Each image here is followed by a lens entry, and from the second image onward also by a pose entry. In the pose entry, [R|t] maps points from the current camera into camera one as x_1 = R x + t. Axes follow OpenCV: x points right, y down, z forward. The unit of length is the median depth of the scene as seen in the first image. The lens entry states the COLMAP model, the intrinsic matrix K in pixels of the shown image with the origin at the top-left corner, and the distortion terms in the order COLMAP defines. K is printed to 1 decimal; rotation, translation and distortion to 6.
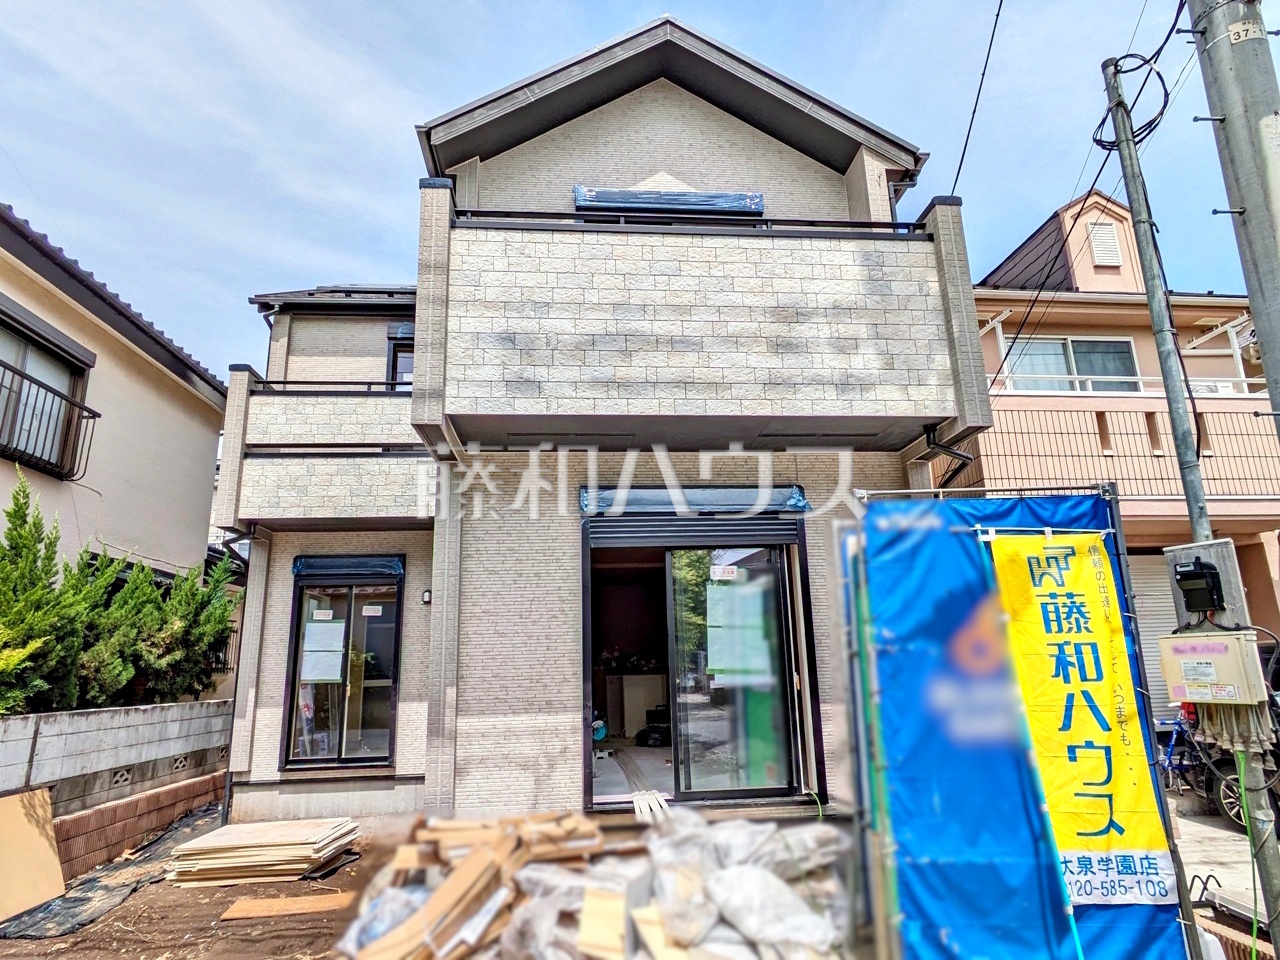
lens RADIAL K [[729.9, 0, 634.5], [0, 729.9, 489.6], [0, 0, 1]] dist [-0.002478, 0.002262]
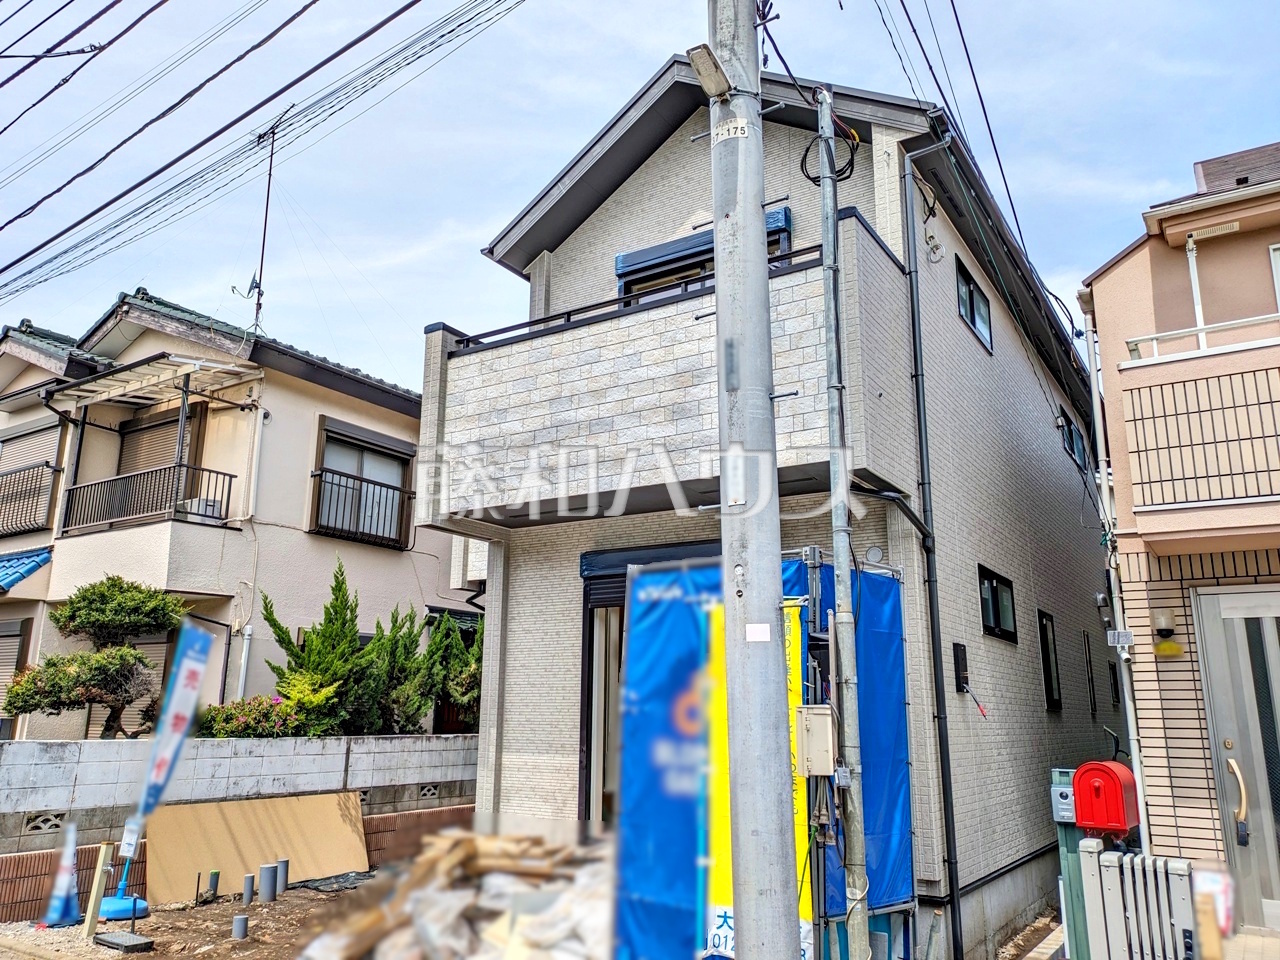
lens RADIAL K [[961.6, 0, 621.8], [0, 961.6, 478.9], [0, 0, 1]] dist [0.060924, -0.008266]
pose [[0.783736, -0.111335, -0.611034, 0.879876], [0.114906, 0.992811, -0.033515, -0.060406], [0.610372, -0.043944, 0.790895, -0.122198]]
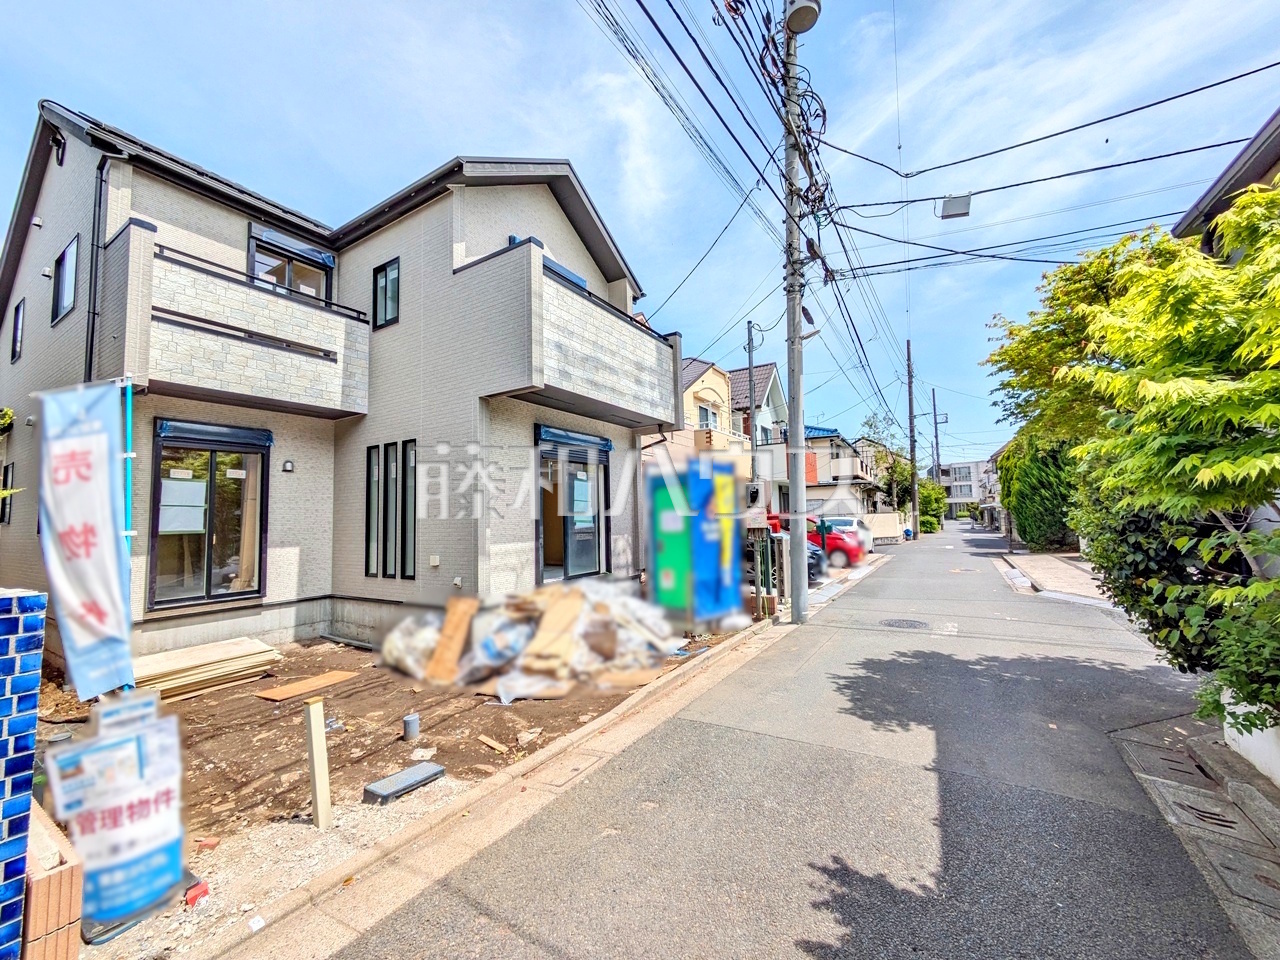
lens RADIAL K [[504.9, 0, 639.0], [0, 504.9, 477.6], [0, 0, 1]] dist [-0.002041, 0.000036]
pose [[0.598463, 0.075253, 0.797608, -0.937171], [-0.181643, 0.982397, 0.043602, 0.027388], [-0.780287, -0.170974, 0.601598, -0.000770]]
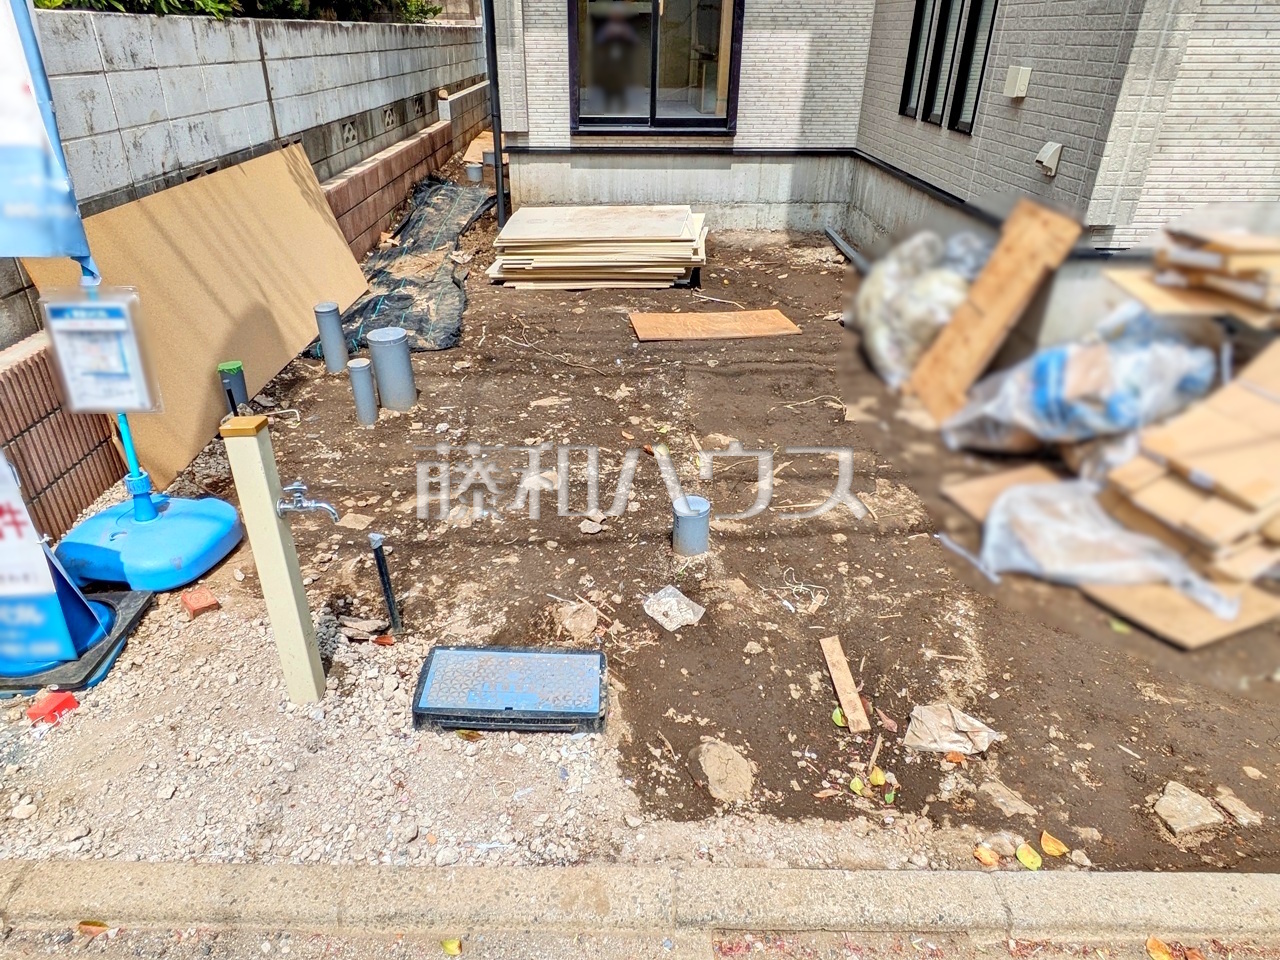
lens RADIAL K [[805.7, 0, 621.8], [0, 805.7, 492.3], [0, 0, 1]] dist [0.006461, -0.006915]
pose [[0.996475, 0.066464, -0.051180, -0.534239], [-0.012650, 0.722194, 0.691575, 0.147808], [0.082927, -0.688490, 0.720489, 0.321505]]
